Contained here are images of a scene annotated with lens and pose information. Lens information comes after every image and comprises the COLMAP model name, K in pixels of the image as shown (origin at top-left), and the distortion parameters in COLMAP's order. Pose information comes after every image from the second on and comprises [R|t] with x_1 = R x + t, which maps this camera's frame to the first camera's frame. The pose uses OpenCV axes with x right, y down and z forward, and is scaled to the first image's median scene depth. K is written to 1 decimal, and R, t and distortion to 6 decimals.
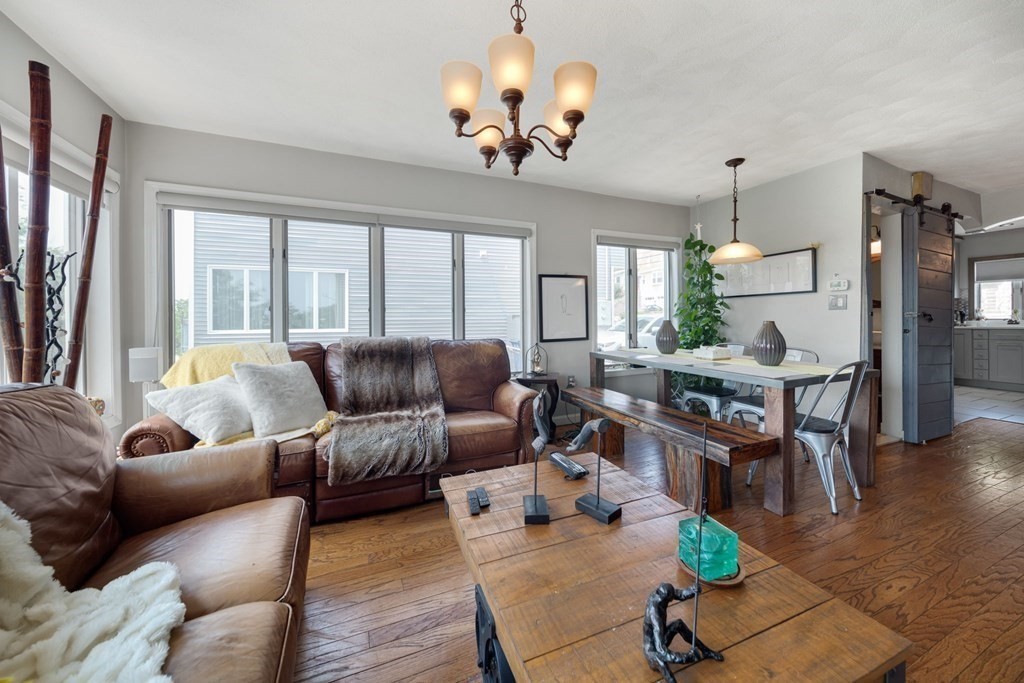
lens RADIAL K [[369.2, 0, 512.7], [0, 369.2, 320.2], [0, 0, 1]] dist [0.000034, -0.000035]
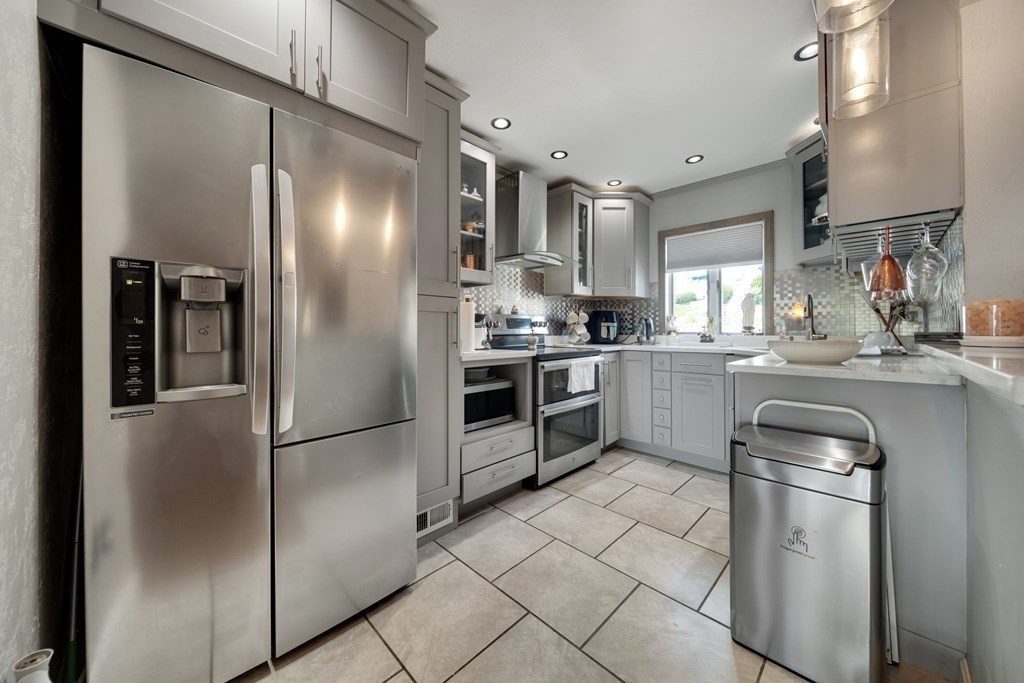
lens RADIAL K [[358.2, 0, 514.7], [0, 358.2, 328.0], [0, 0, 1]] dist [0.003244, 0.000058]
pose [[0.933682, 0.004194, 0.358079, 1.336139], [-0.002039, 0.999977, -0.006395, -0.010701], [-0.358097, 0.005241, 0.933670, 0.894609]]
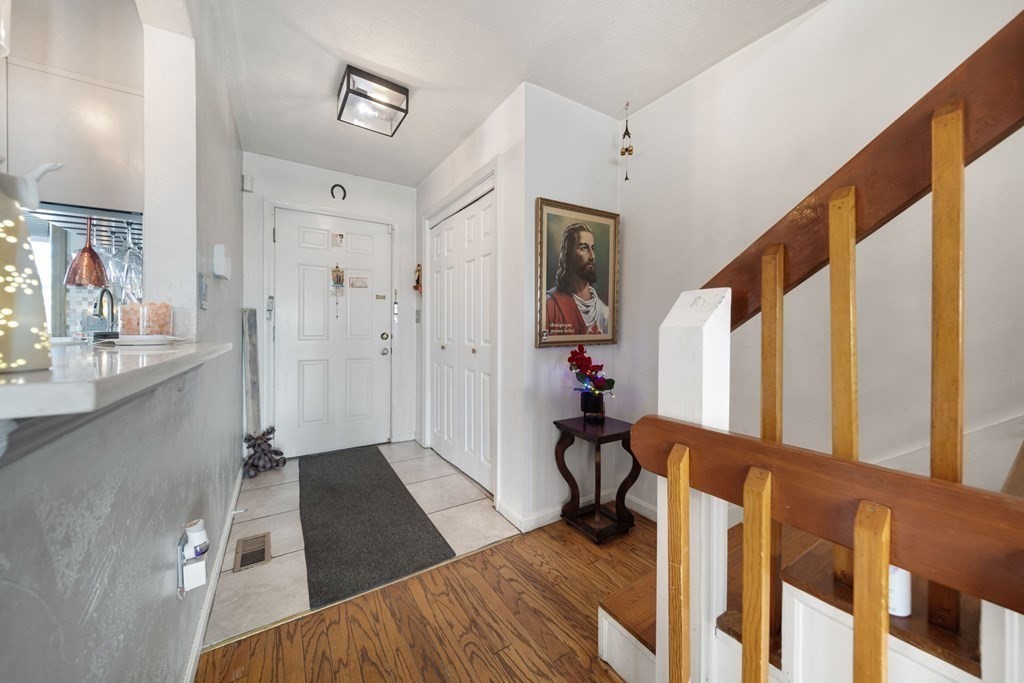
lens RADIAL K [[360.0, 0, 512.5], [0, 360.0, 330.4], [0, 0, 1]] dist [-0.005930, -0.000055]
pose [[-0.158977, 0.001720, 0.987281, 1.428432], [0.000992, 0.999998, -0.001583, -0.010195], [-0.987282, 0.000728, -0.158978, 0.768339]]
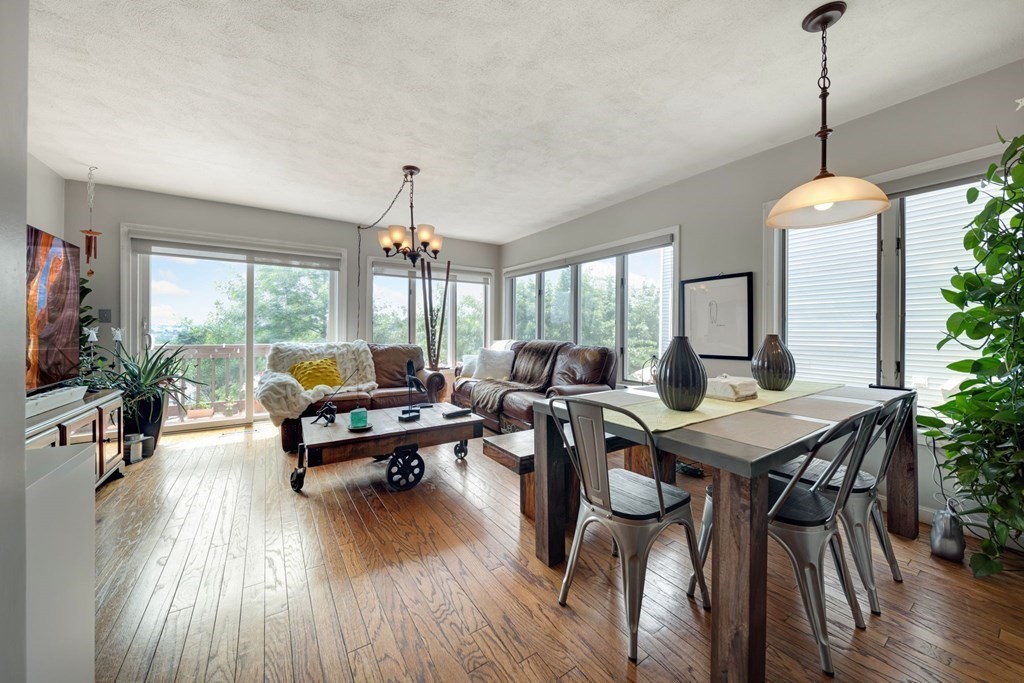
lens RADIAL K [[368.1, 0, 511.8], [0, 368.1, 328.4], [0, 0, 1]] dist [-0.002499, -0.000345]
pose [[0.175425, 0.006532, -0.984471, 0.888248], [-0.012462, 0.999913, 0.004413, -0.007844], [0.984414, 0.011495, 0.175491, 0.441220]]
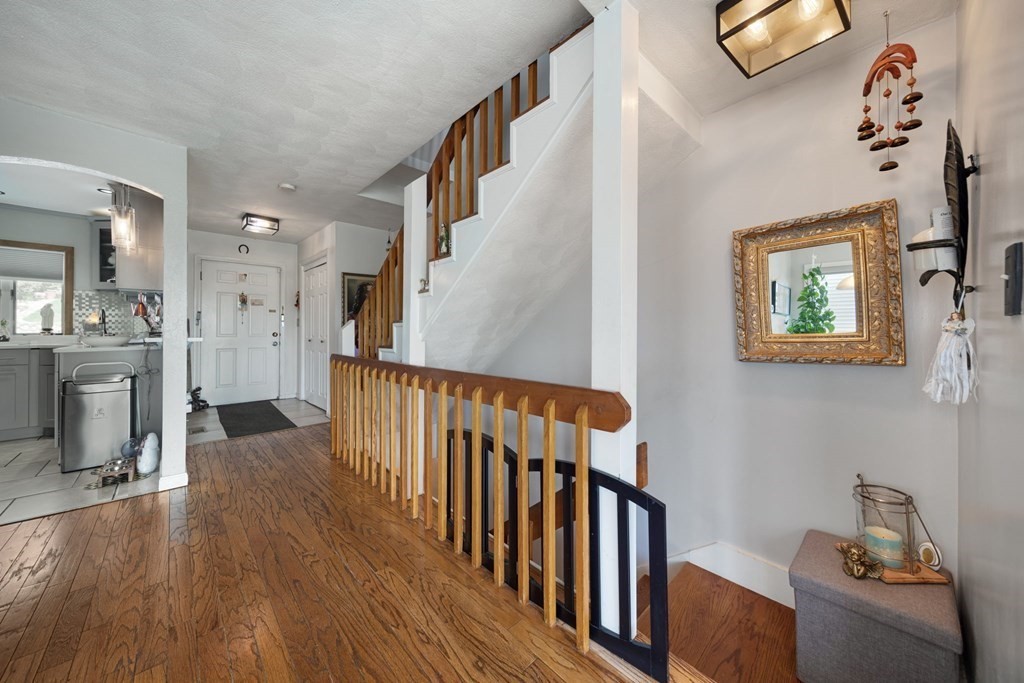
lens RADIAL K [[358.2, 0, 514.7], [0, 358.2, 328.0], [0, 0, 1]] dist [0.003244, 0.000058]
pose [[-0.339947, 0.008054, 0.940410, 0.618607], [0.002085, 0.999967, -0.007810, -0.010785], [-0.940442, -0.000695, -0.339952, 0.508491]]
